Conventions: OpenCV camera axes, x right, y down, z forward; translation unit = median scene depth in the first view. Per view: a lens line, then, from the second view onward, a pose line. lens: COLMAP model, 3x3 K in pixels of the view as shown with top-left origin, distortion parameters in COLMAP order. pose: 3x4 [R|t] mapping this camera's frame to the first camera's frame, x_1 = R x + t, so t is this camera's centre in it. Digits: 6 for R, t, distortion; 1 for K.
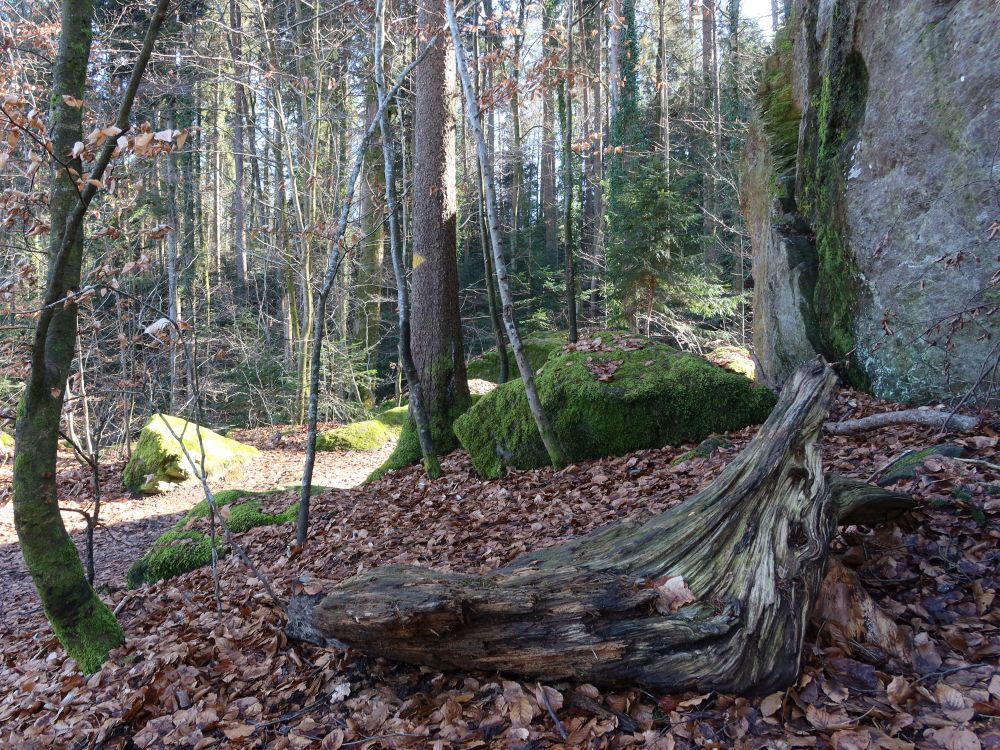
lens RADIAL K [[403.5, 0, 498.3], [0, 403.5, 377.0], [0, 0, 1]] dist [-0.000458, -0.000035]
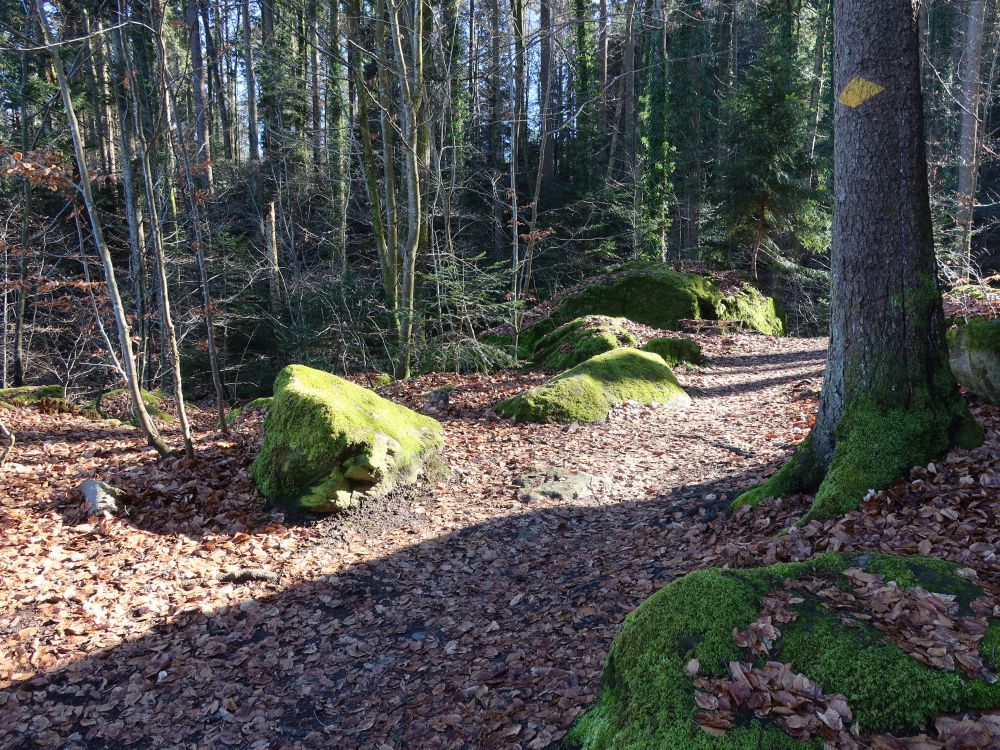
lens RADIAL K [[407.5, 0, 501.6], [0, 407.5, 373.7], [0, 0, 1]] dist [-0.000807, -0.000043]
pose [[0.997914, 0.010294, 0.063727, -0.645013], [-0.018258, 0.991902, 0.125683, 0.031383], [-0.061917, -0.126585, 0.990022, 0.461073]]
